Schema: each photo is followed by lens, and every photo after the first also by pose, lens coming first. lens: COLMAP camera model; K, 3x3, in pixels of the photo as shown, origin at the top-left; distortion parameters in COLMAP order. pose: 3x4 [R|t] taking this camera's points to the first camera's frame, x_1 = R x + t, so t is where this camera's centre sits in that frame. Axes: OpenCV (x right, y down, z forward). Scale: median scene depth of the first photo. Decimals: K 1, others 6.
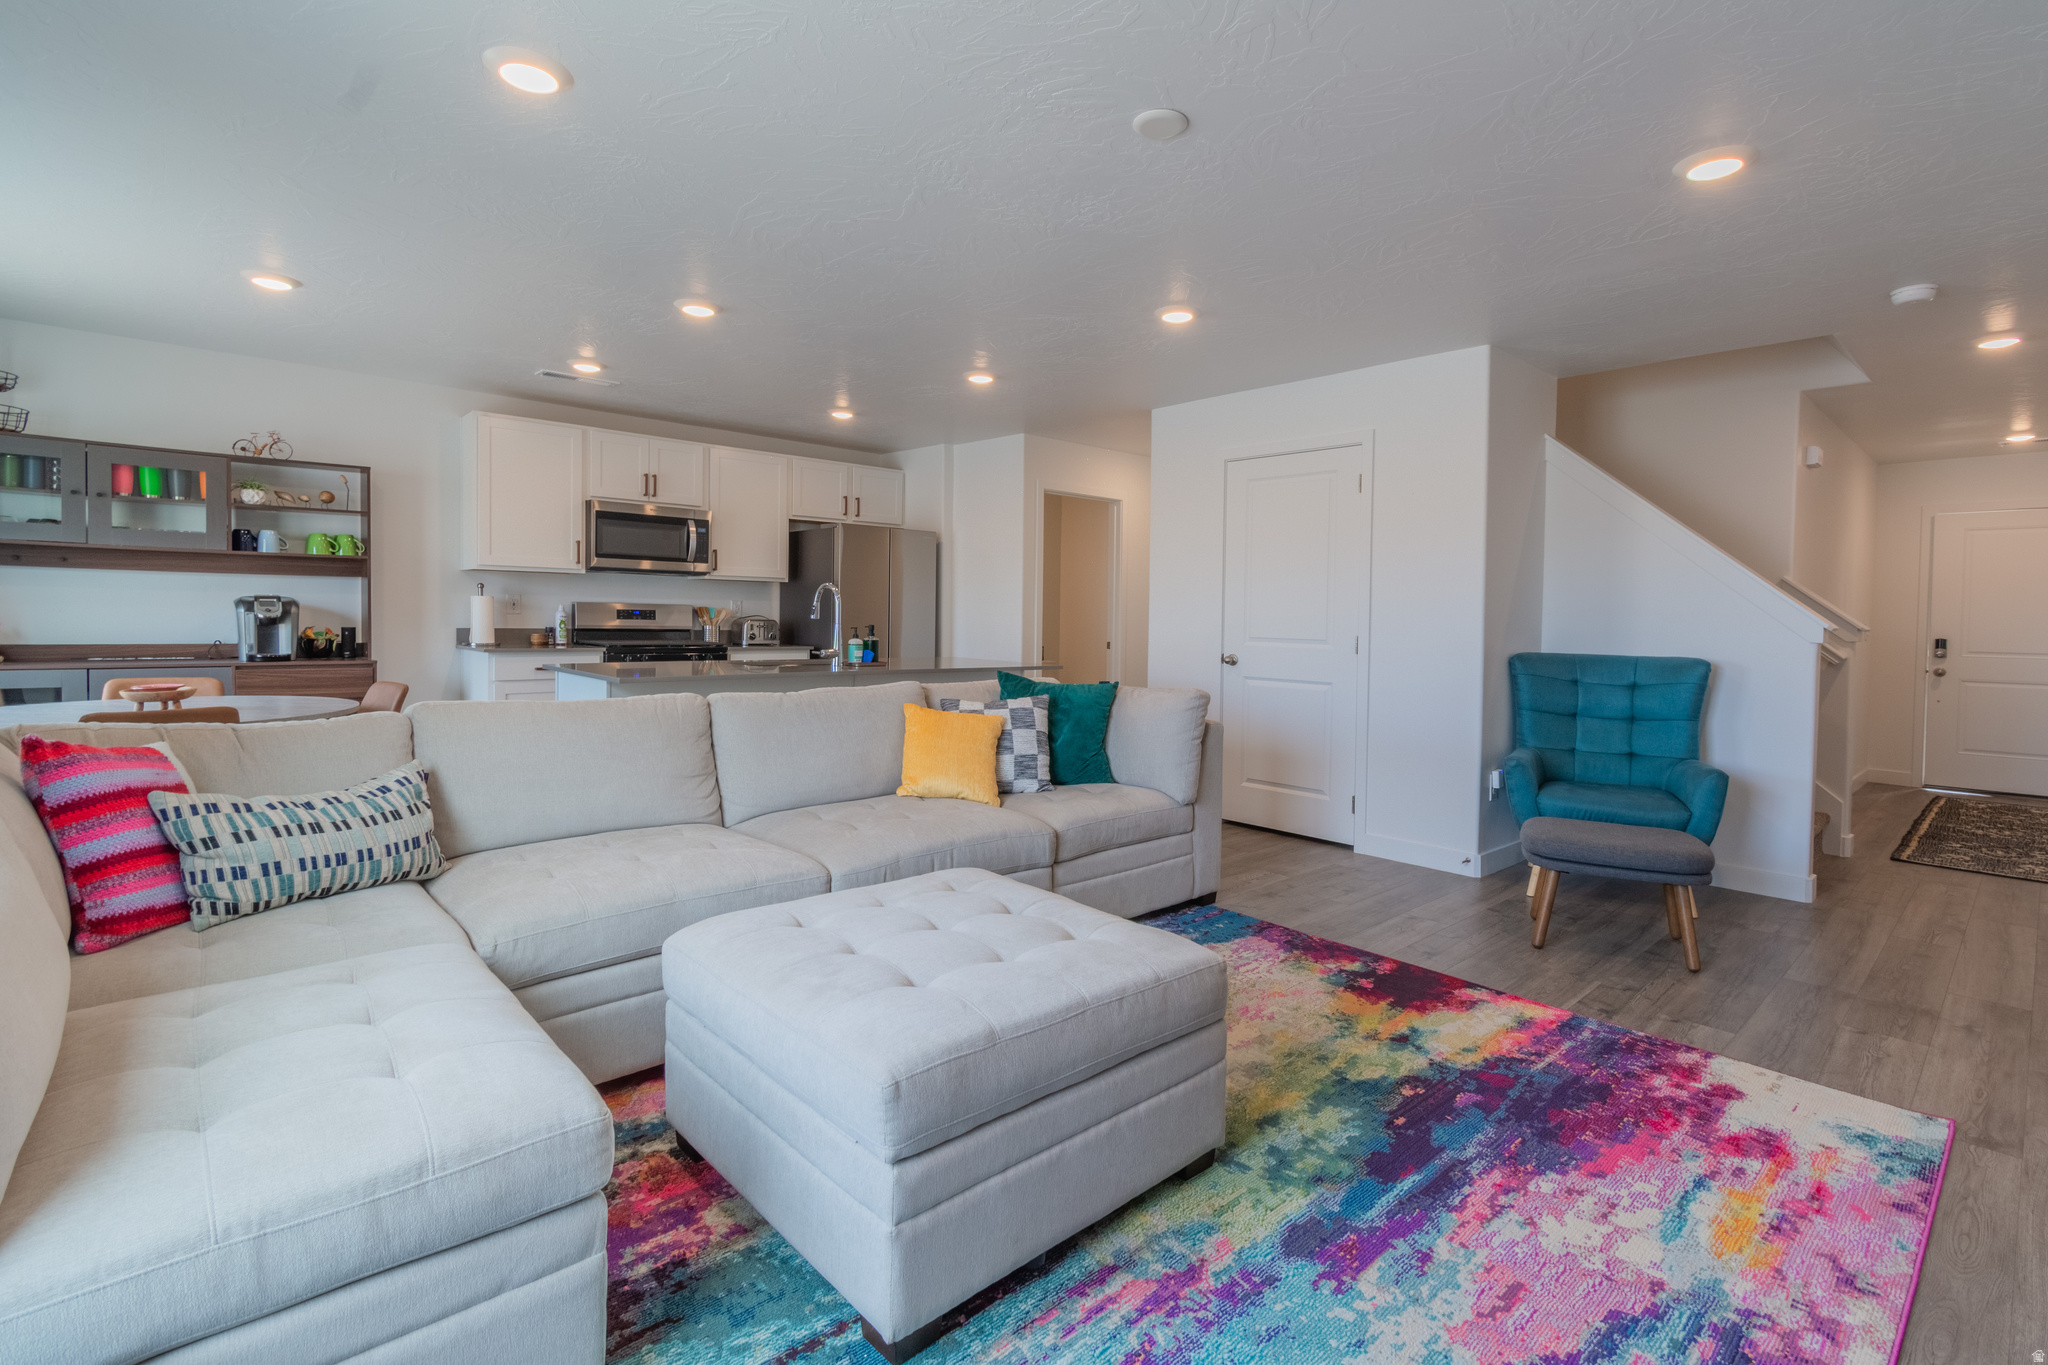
lens RADIAL K [[1052.2, 0, 1021.5], [0, 1052.2, 659.5], [0, 0, 1]] dist [-0.019880, -0.000558]
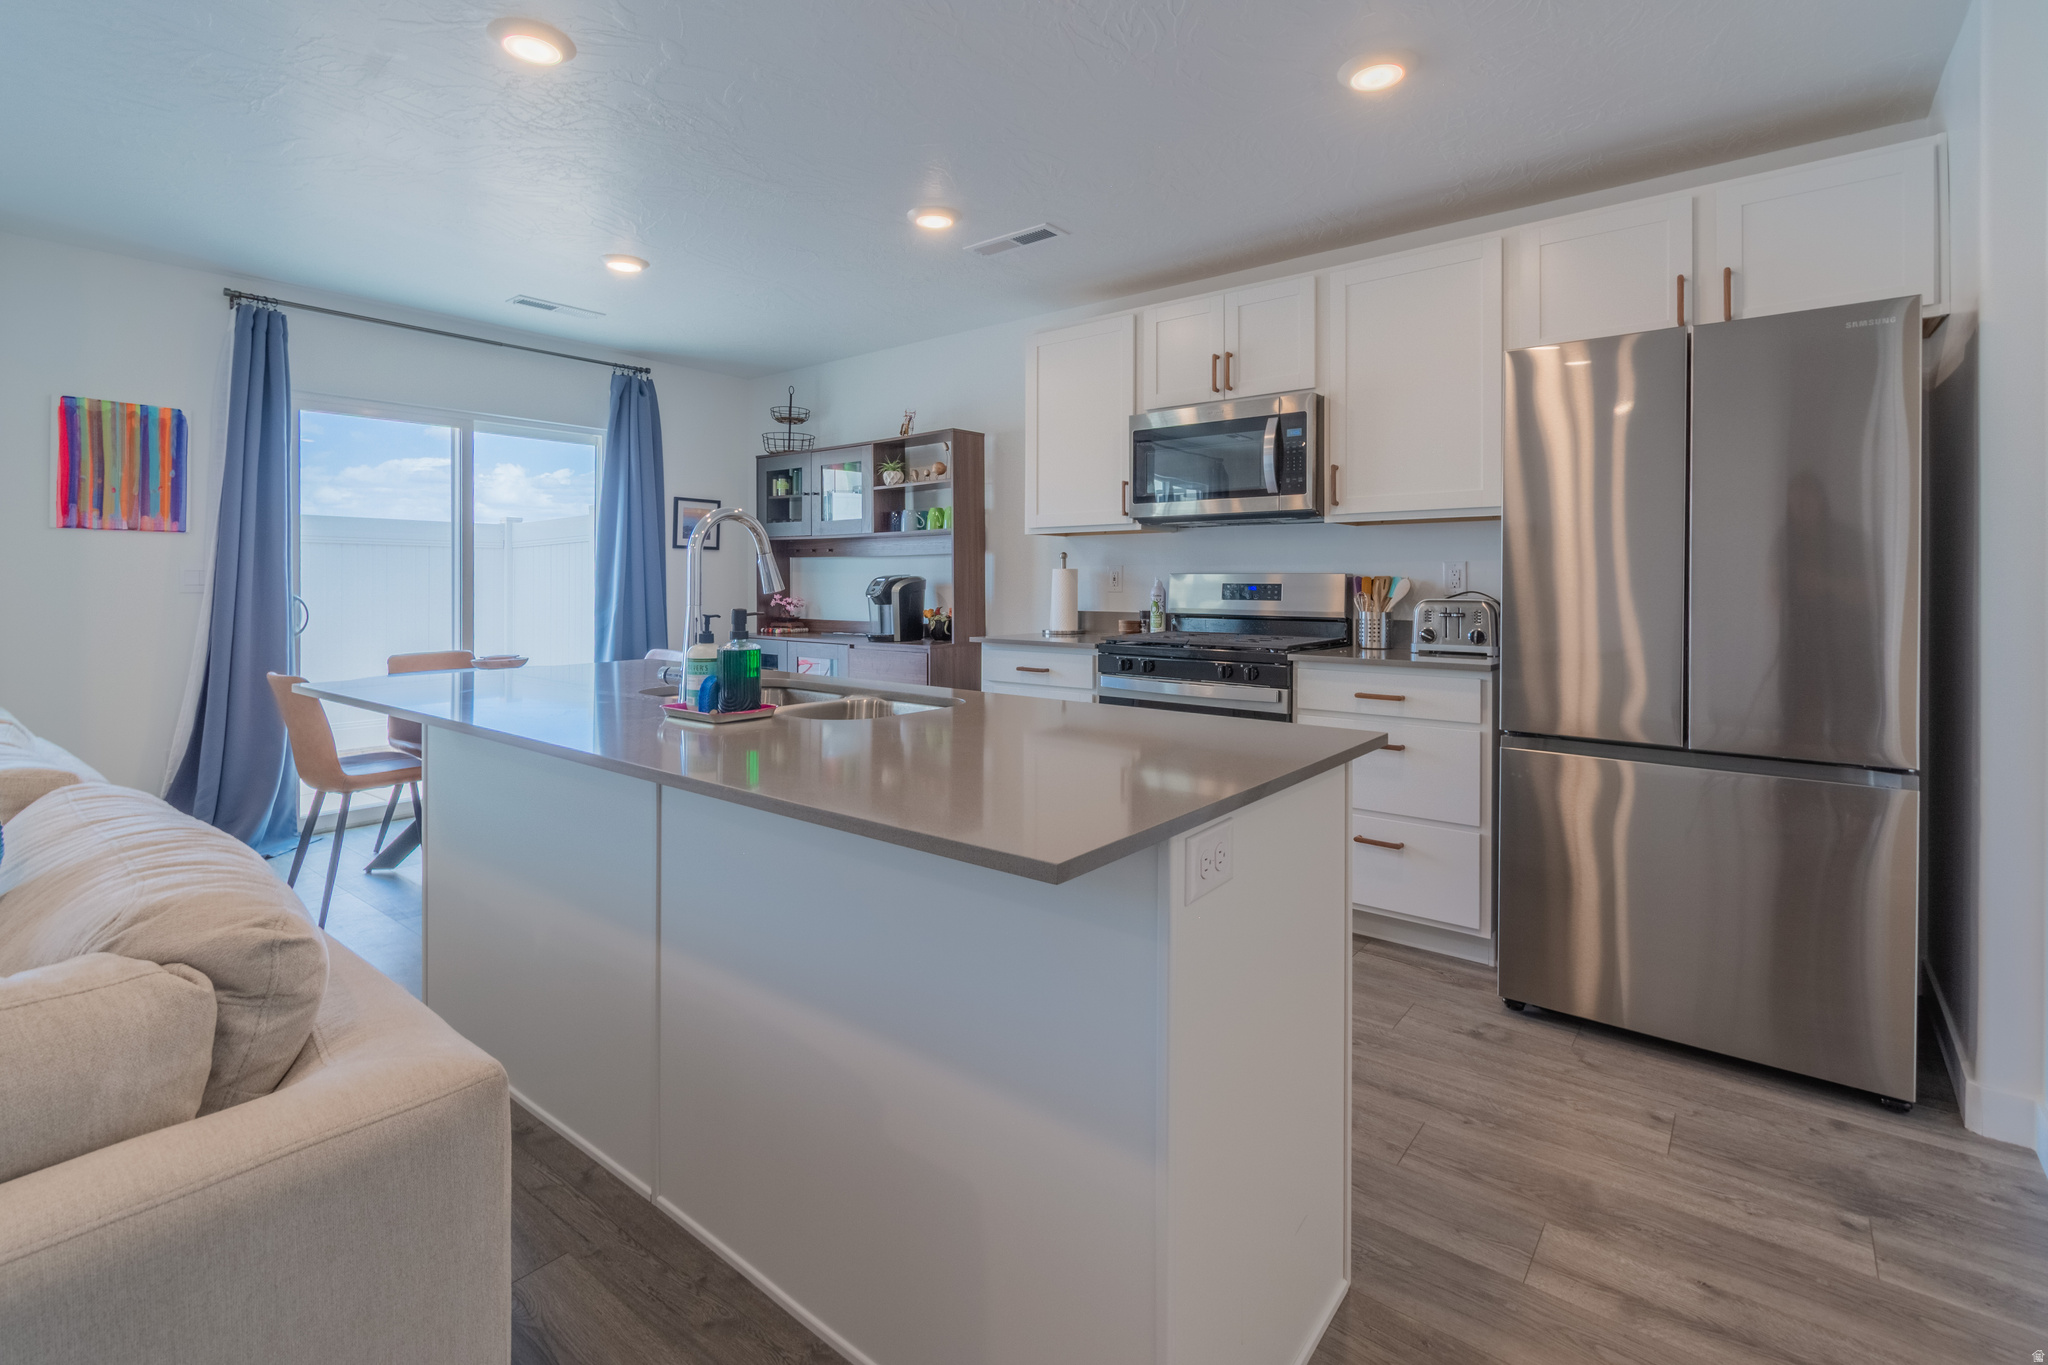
lens RADIAL K [[940.6, 0, 1026.1], [0, 940.6, 597.4], [0, 0, 1]] dist [-0.000189, -0.000072]
pose [[0.112120, -0.002603, -0.993691, 0.146189], [-0.034825, 0.999372, -0.006547, -0.030220], [0.993084, 0.035340, 0.111959, 0.780741]]
